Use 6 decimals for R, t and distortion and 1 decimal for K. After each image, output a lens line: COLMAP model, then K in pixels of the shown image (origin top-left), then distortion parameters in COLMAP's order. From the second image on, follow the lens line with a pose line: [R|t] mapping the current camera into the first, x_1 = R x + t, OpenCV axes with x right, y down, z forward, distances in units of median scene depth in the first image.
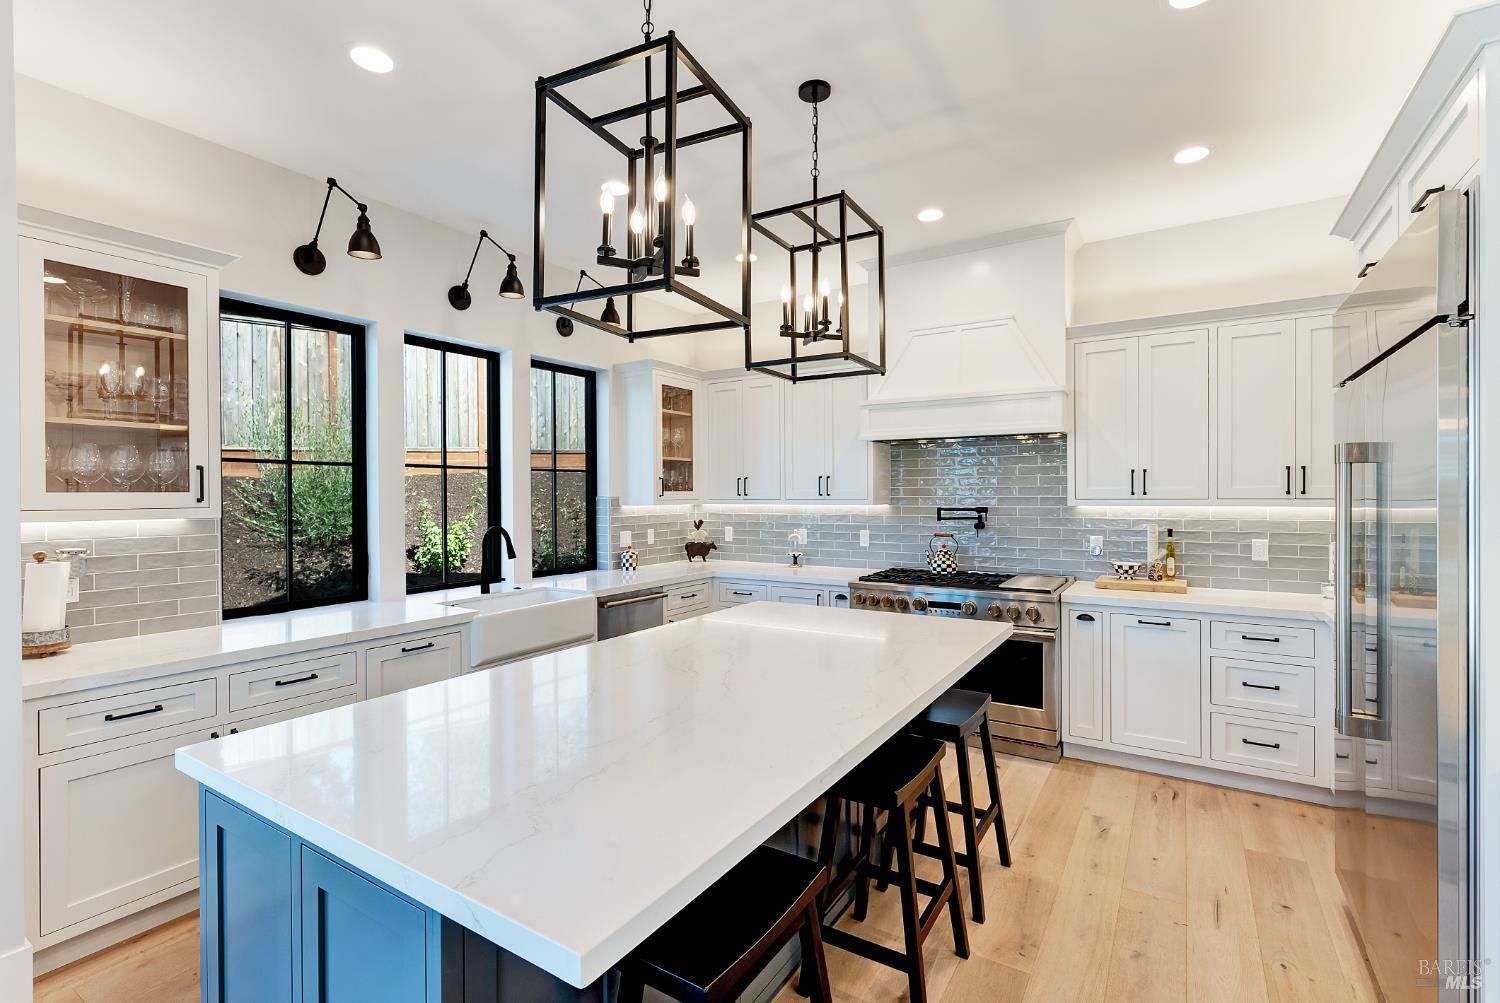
lens RADIAL K [[684.1, 0, 750.0], [0, 684.1, 501.5], [0, 0, 1]] dist [-0.001014, -0.000159]
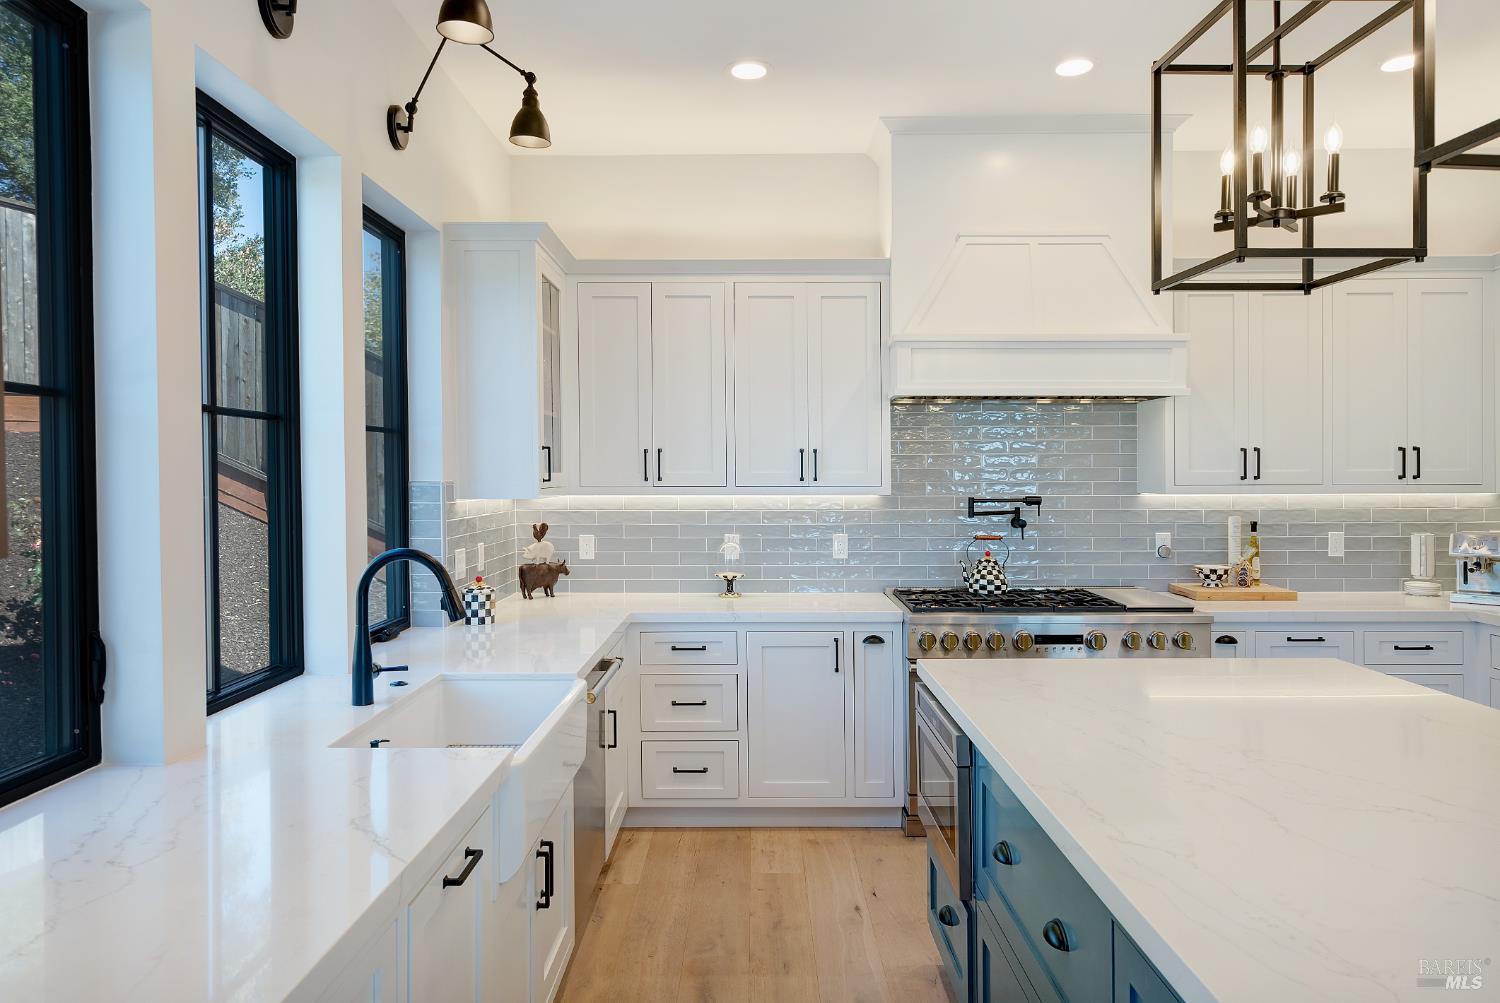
lens RADIAL K [[977.1, 0, 751.9], [0, 977.1, 487.5], [0, 0, 1]] dist [0.026314, -0.000853]
pose [[0.843780, -0.002187, 0.536684, -0.444709], [0.003972, 0.999990, -0.002170, -0.000141], [-0.536674, 0.003962, 0.843780, 0.290799]]
